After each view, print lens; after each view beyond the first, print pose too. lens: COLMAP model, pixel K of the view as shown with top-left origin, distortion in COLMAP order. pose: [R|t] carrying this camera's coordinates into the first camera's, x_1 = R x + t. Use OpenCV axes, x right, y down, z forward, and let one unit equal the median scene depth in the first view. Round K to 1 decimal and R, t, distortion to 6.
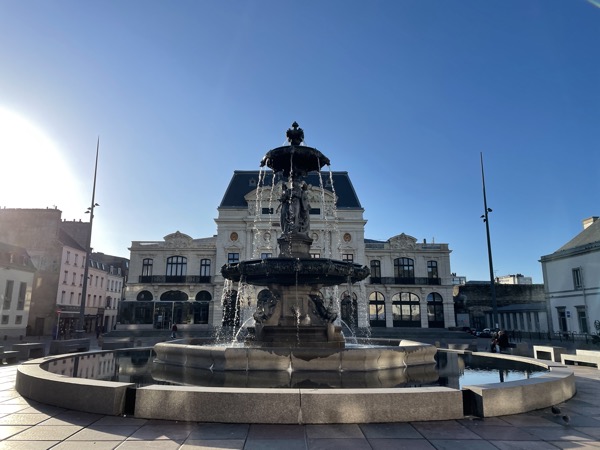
lens RADIAL K [[452.8, 0, 296.0], [0, 452.8, 216.0], [0, 0, 1]] dist [0.075834, -0.070119]
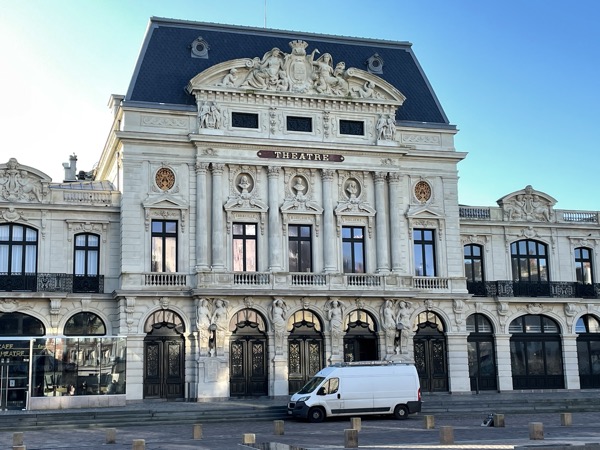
lens RADIAL K [[896.6, 0, 297.1], [0, 896.6, 221.8], [0, 0, 1]] dist [0.088460, 0.000000]
pose [[0.959711, 0.025276, 0.279850, -0.246405], [-0.038200, 0.998436, 0.040823, 0.046734], [-0.278380, -0.049869, 0.959175, 0.199993]]
